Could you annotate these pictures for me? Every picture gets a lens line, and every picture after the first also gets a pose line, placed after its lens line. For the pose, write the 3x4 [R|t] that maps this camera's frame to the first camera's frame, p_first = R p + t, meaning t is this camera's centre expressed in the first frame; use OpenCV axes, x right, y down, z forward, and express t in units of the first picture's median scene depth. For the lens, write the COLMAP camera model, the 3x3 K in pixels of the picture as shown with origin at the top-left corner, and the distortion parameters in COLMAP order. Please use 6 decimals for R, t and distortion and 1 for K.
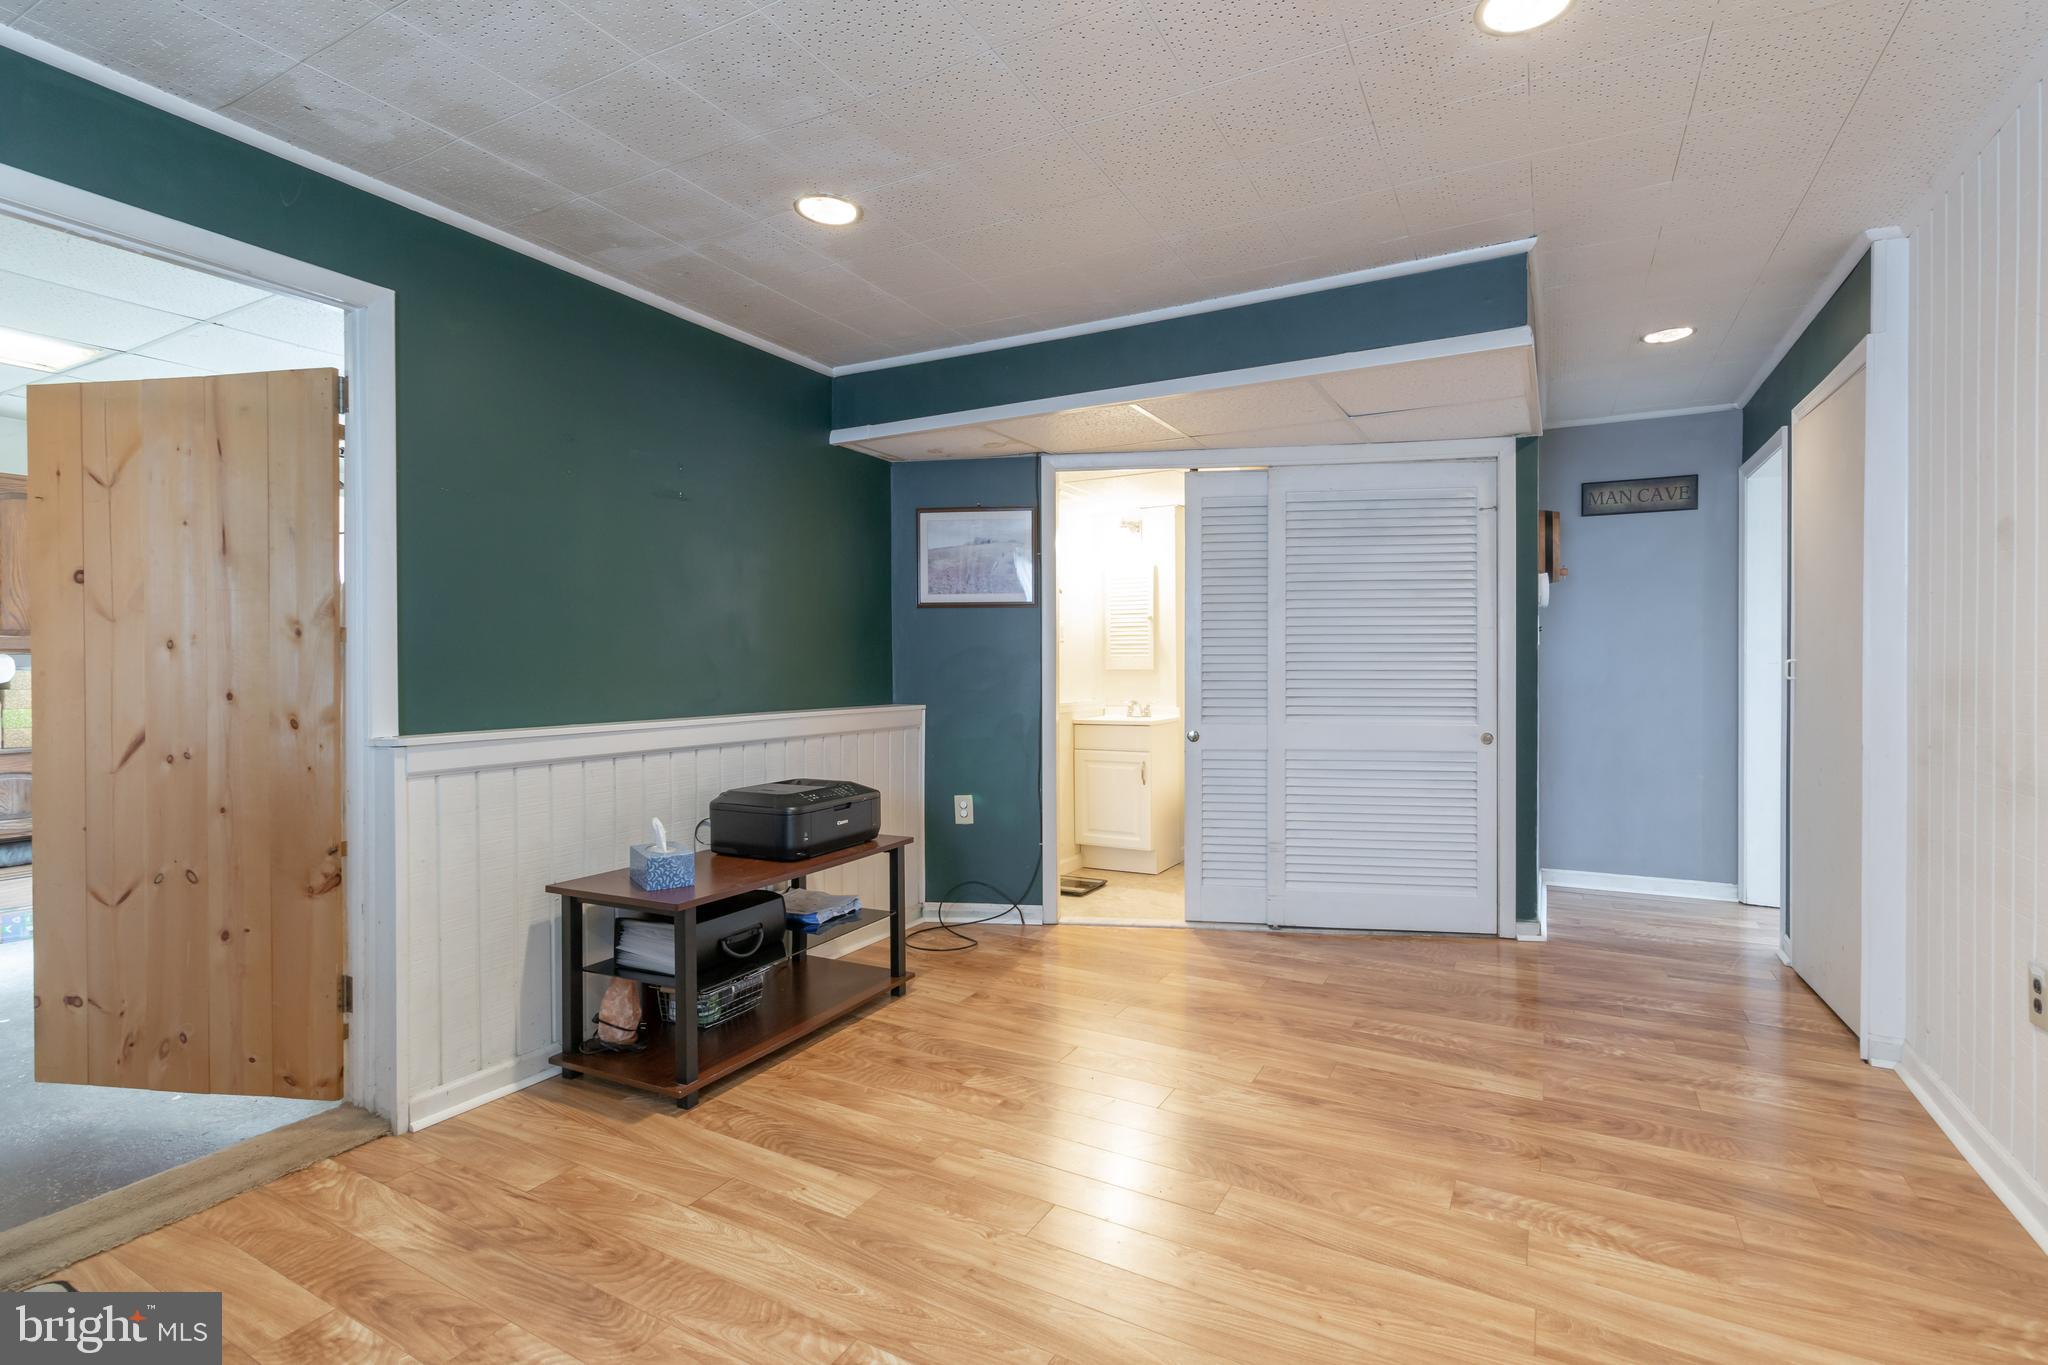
lens RADIAL K [[945.4, 0, 1049.1], [0, 945.4, 668.7], [0, 0, 1]] dist [0.002101, 0.001035]
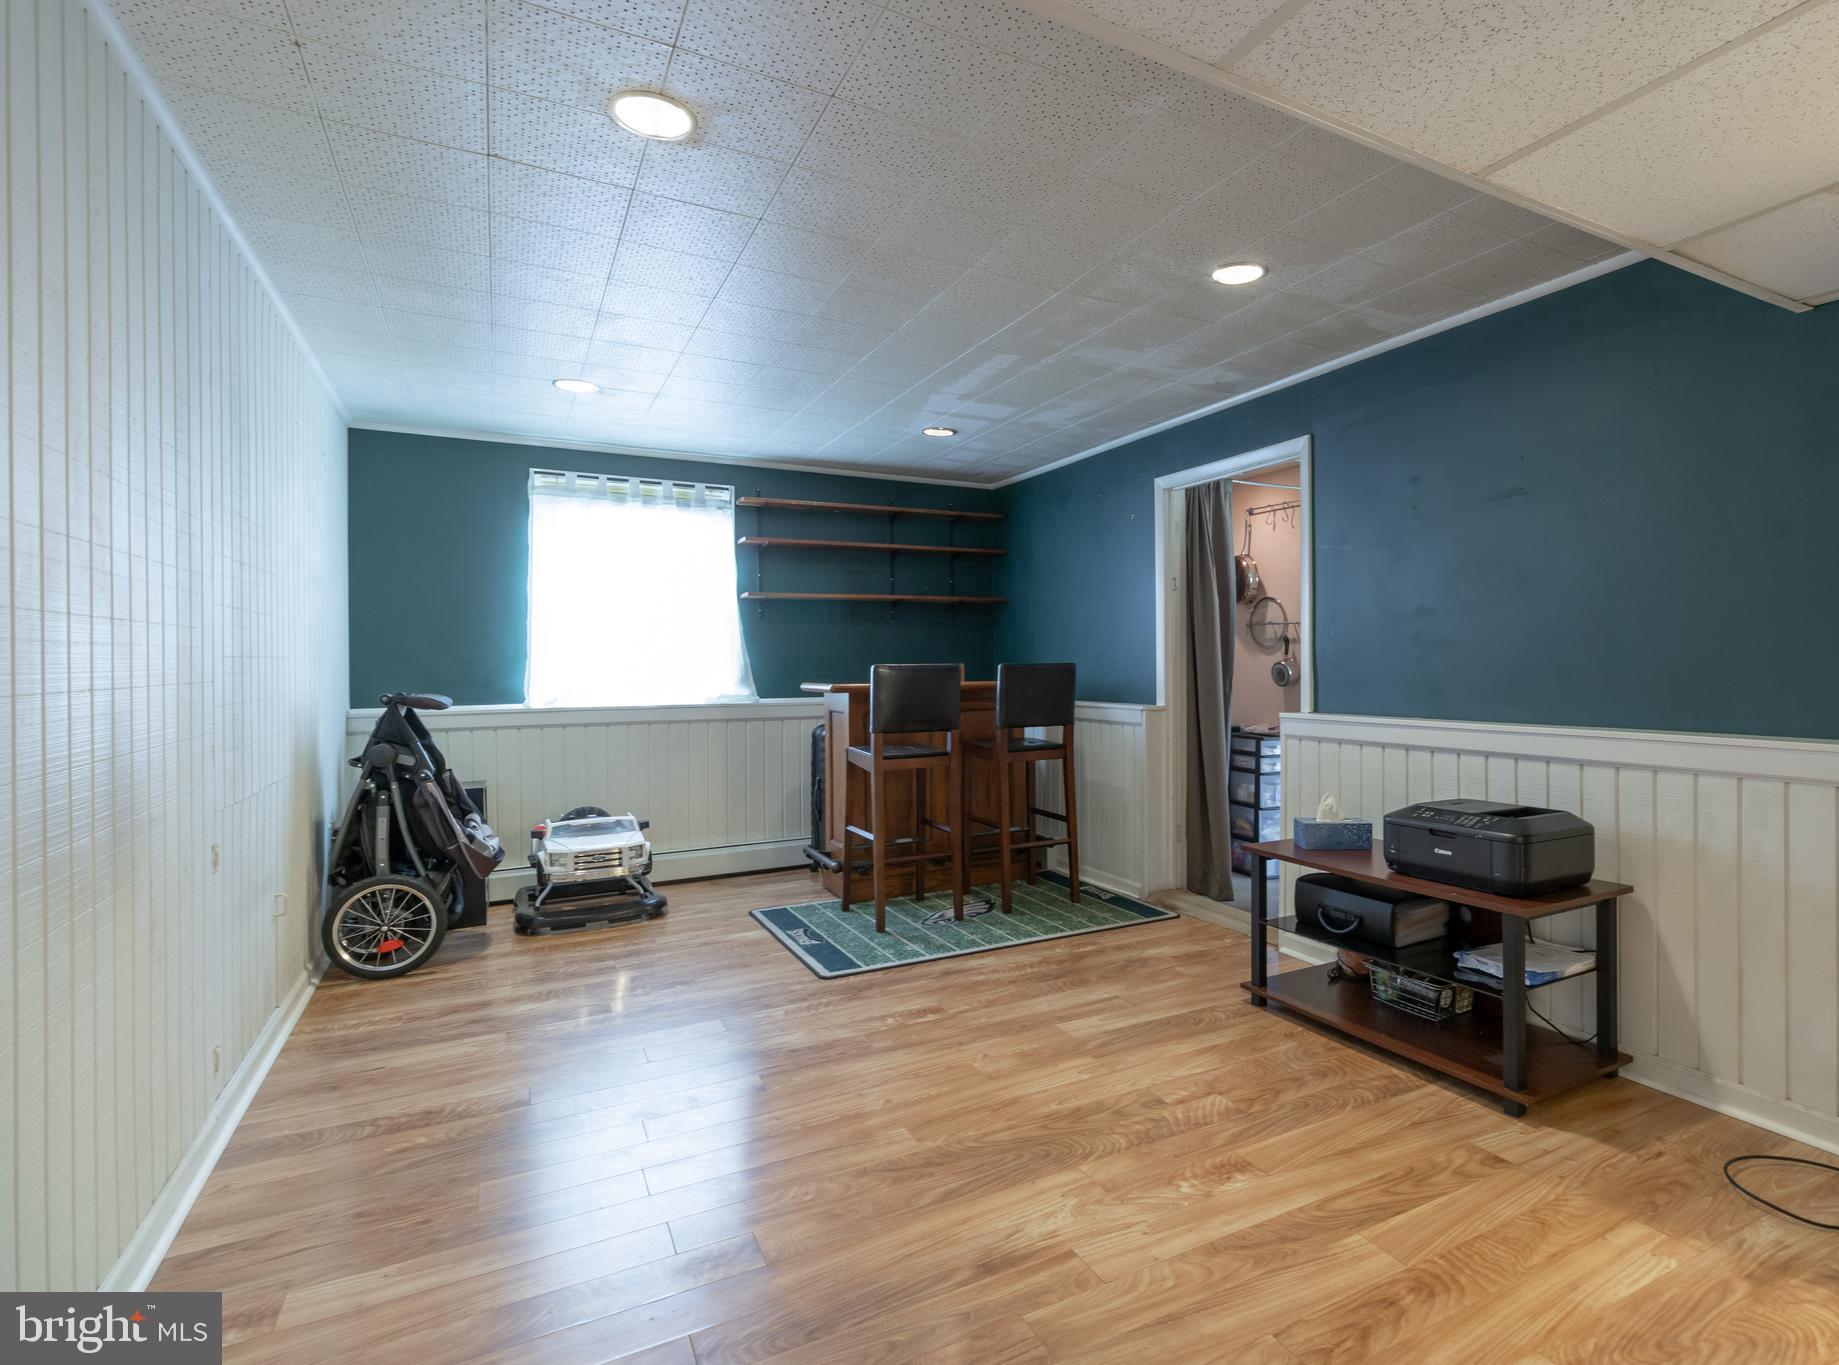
lens RADIAL K [[964.7, 0, 1059.6], [0, 964.7, 668.1], [0, 0, 1]] dist [0.000430, 0.000180]
pose [[-0.525870, 0.009415, -0.850513, 0.829882], [0.003648, 0.999955, 0.008814, -0.017521], [0.850557, 0.001533, -0.525881, 1.353392]]
